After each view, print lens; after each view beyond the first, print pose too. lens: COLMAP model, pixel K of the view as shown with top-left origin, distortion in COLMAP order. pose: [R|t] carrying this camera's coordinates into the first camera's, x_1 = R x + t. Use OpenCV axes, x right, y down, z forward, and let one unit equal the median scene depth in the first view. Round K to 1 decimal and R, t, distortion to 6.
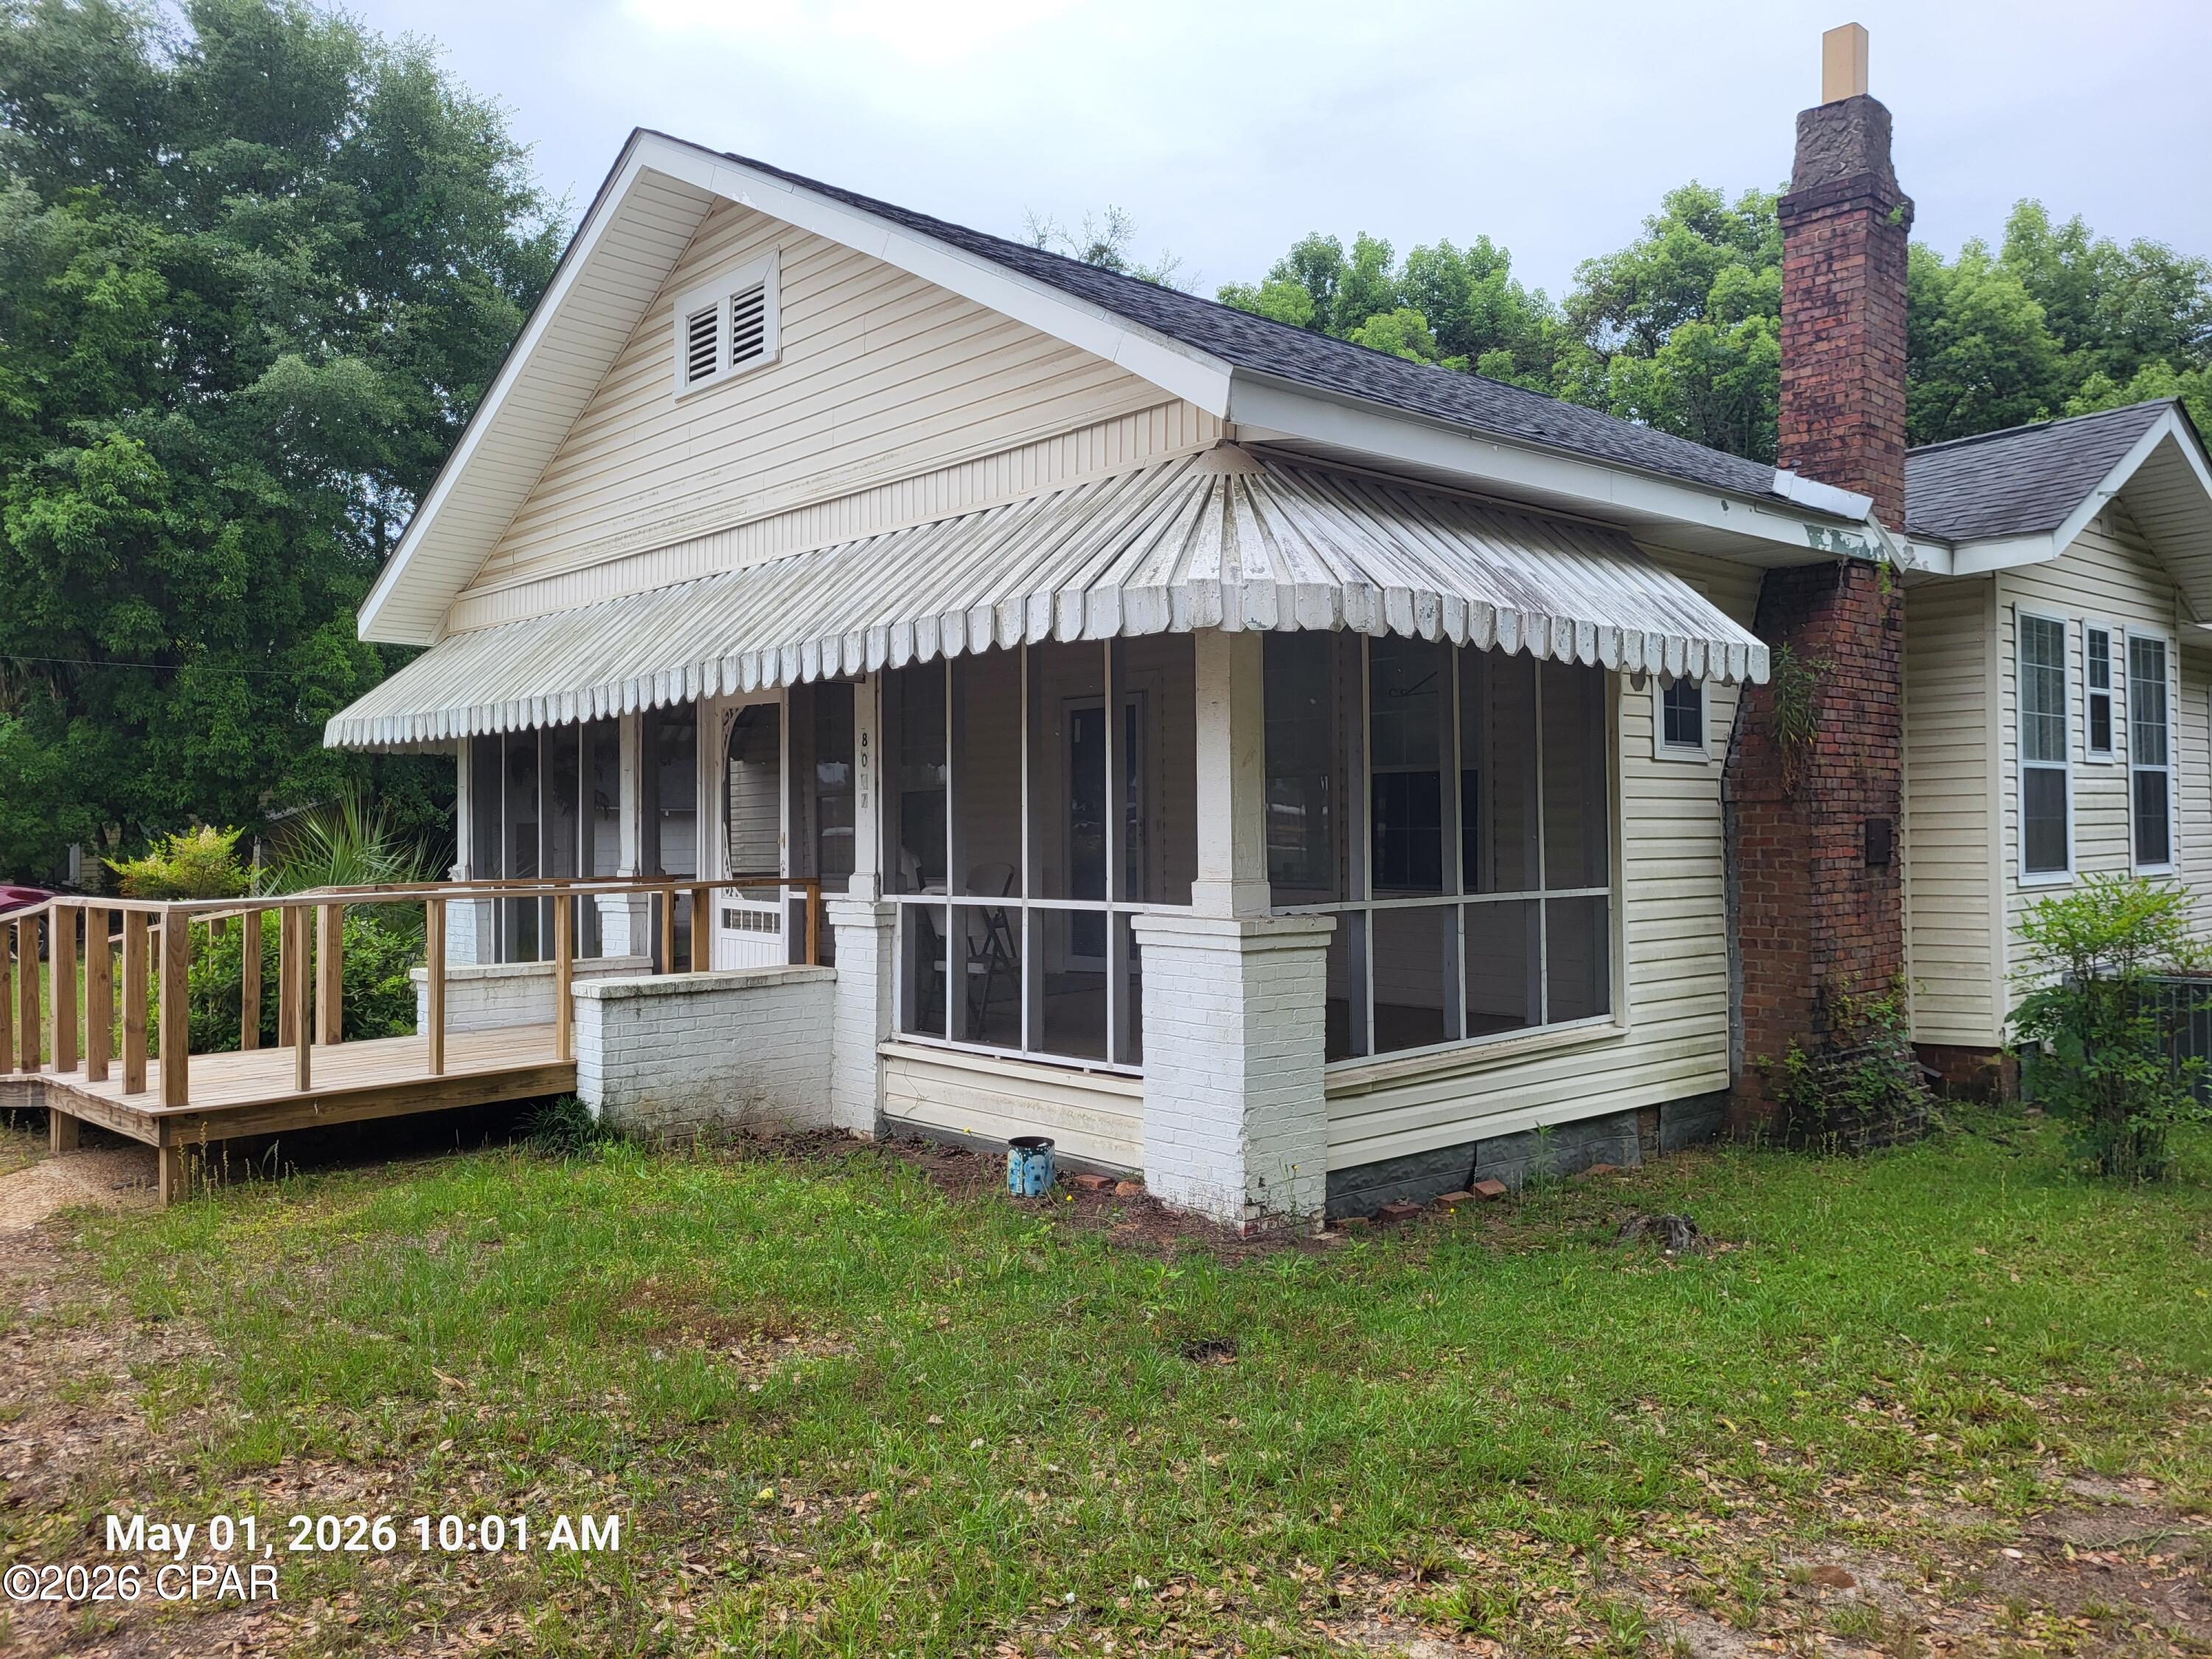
lens RADIAL K [[1687.2, 0, 1111.0], [0, 1687.2, 825.0], [0, 0, 1]] dist [0.050722, -0.043801]
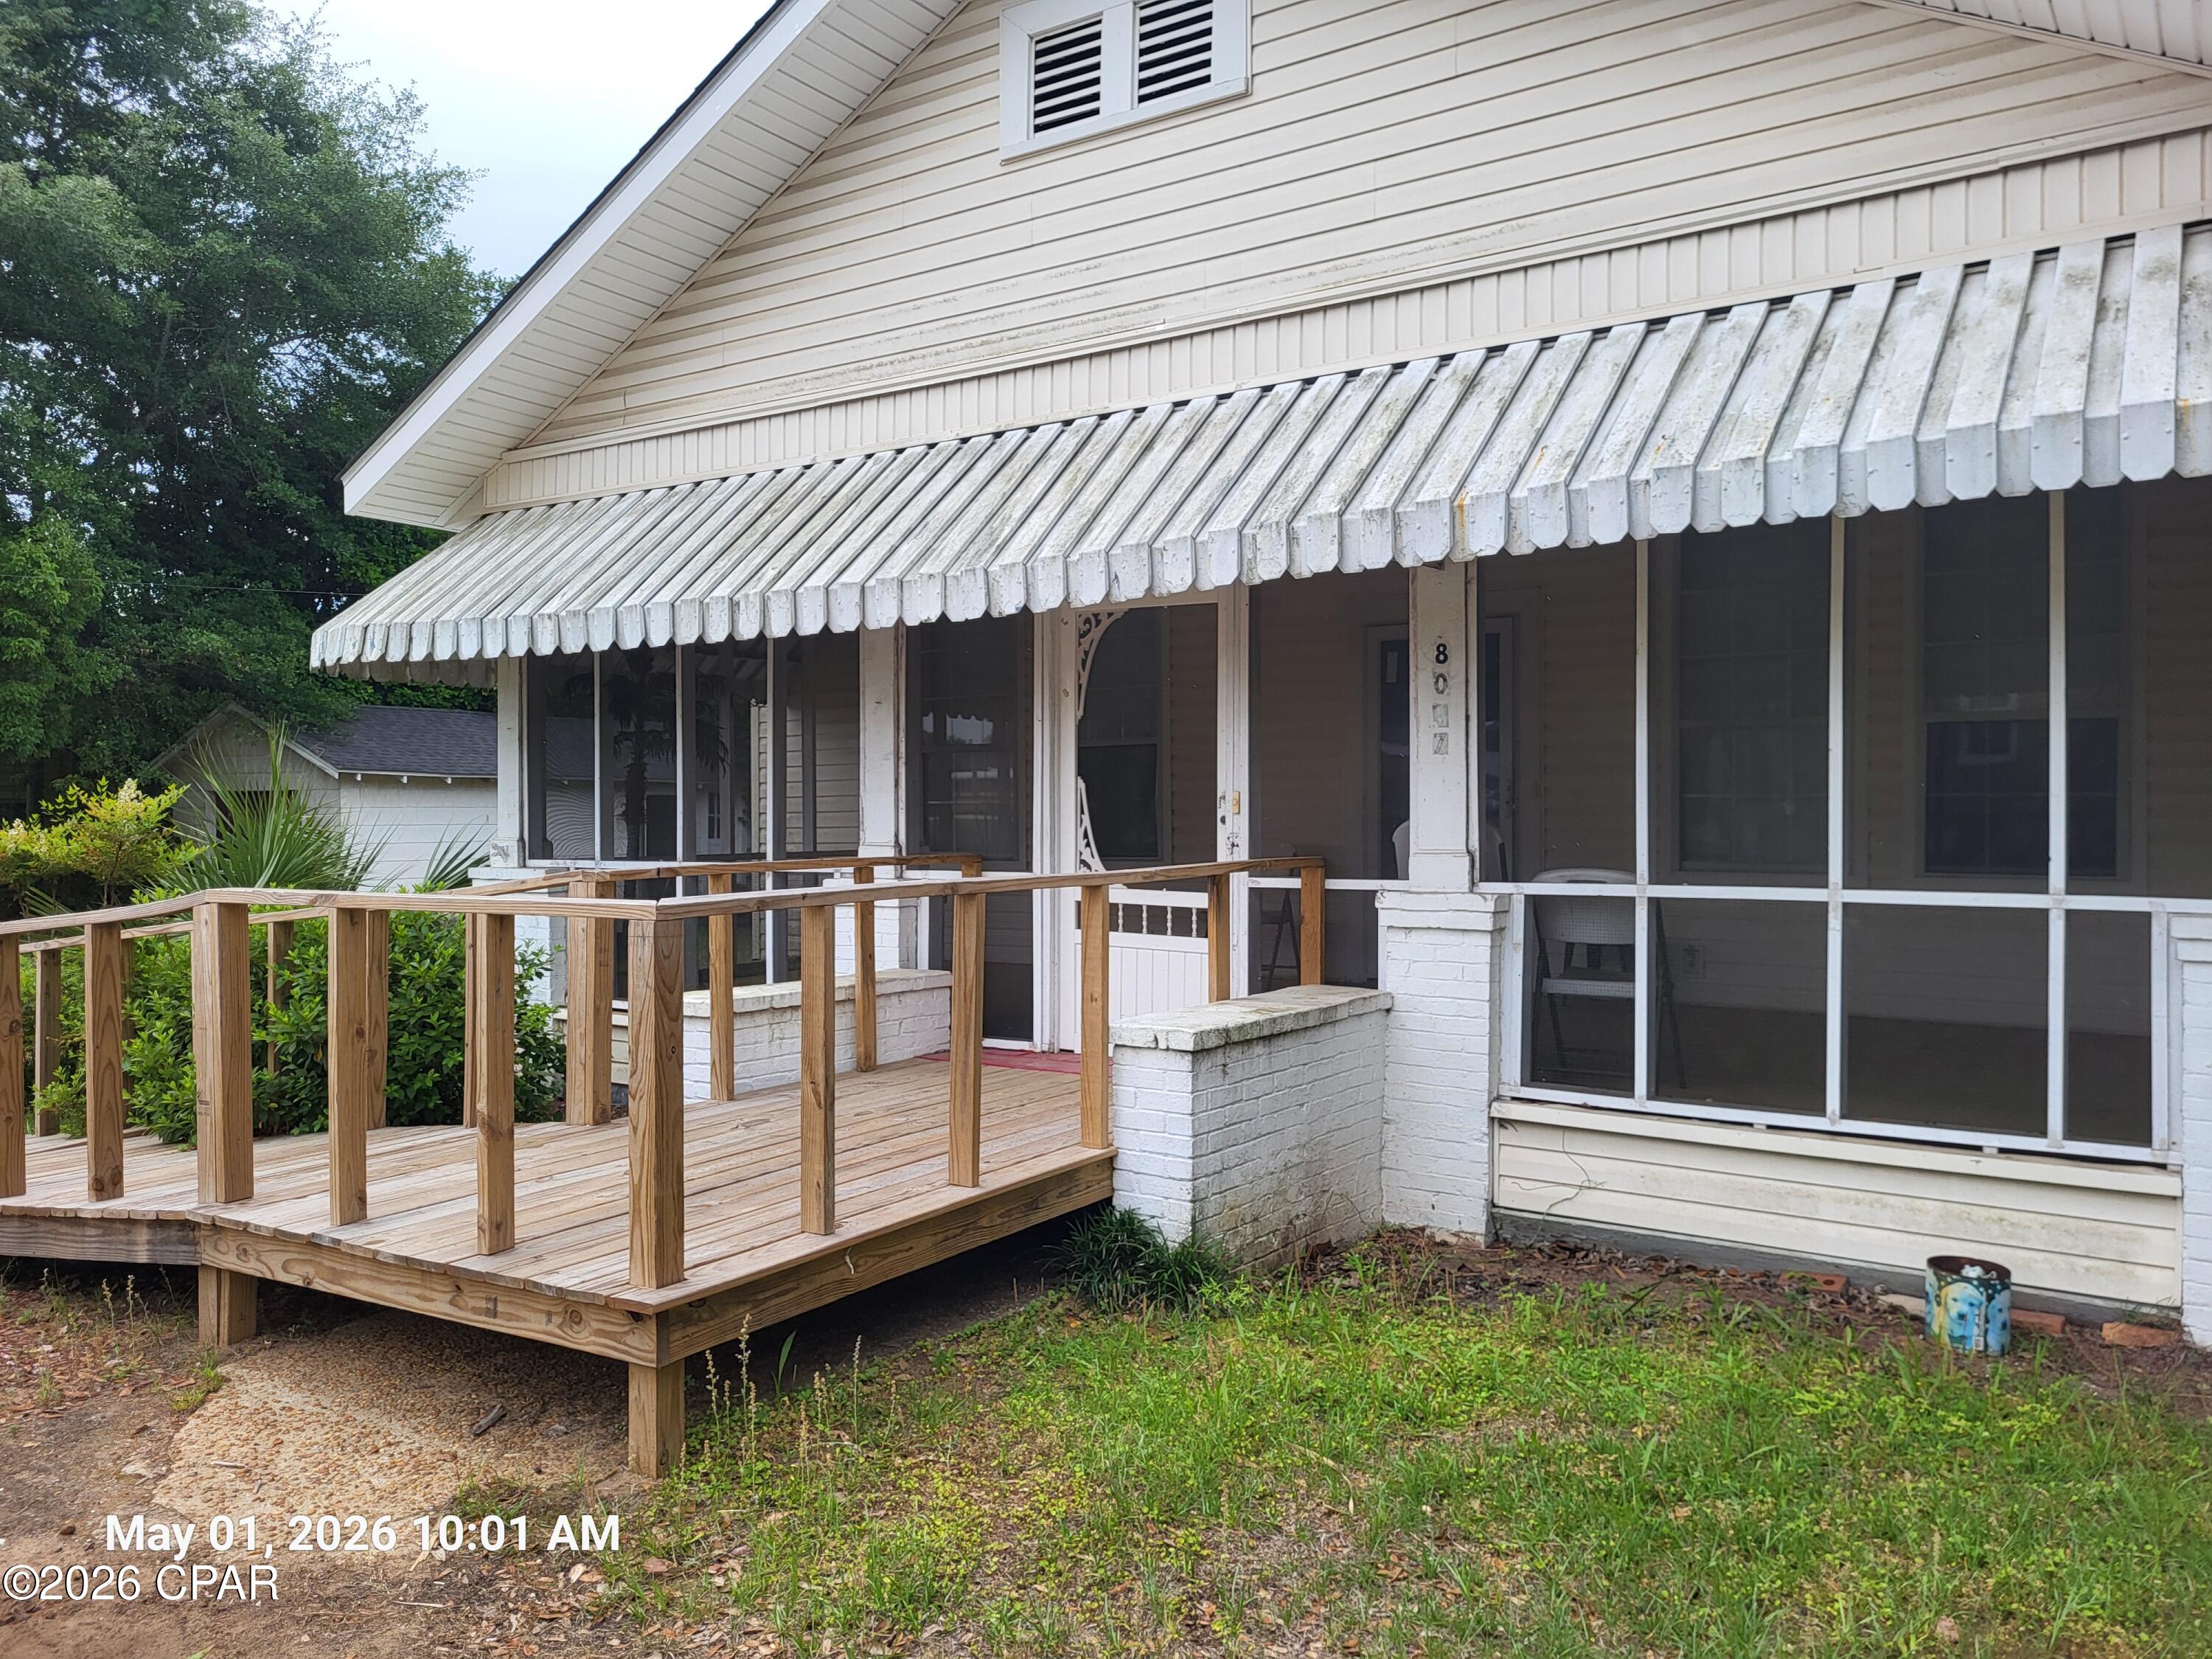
lens RADIAL K [[1687.2, 0, 1098.3], [0, 1687.2, 838.6], [0, 0, 1]] dist [0.050722, -0.043801]
pose [[0.975591, 0.003410, 0.219569, -0.429429], [-0.007726, 0.999793, 0.018802, 0.011944], [-0.219460, -0.020040, 0.975416, 0.368821]]
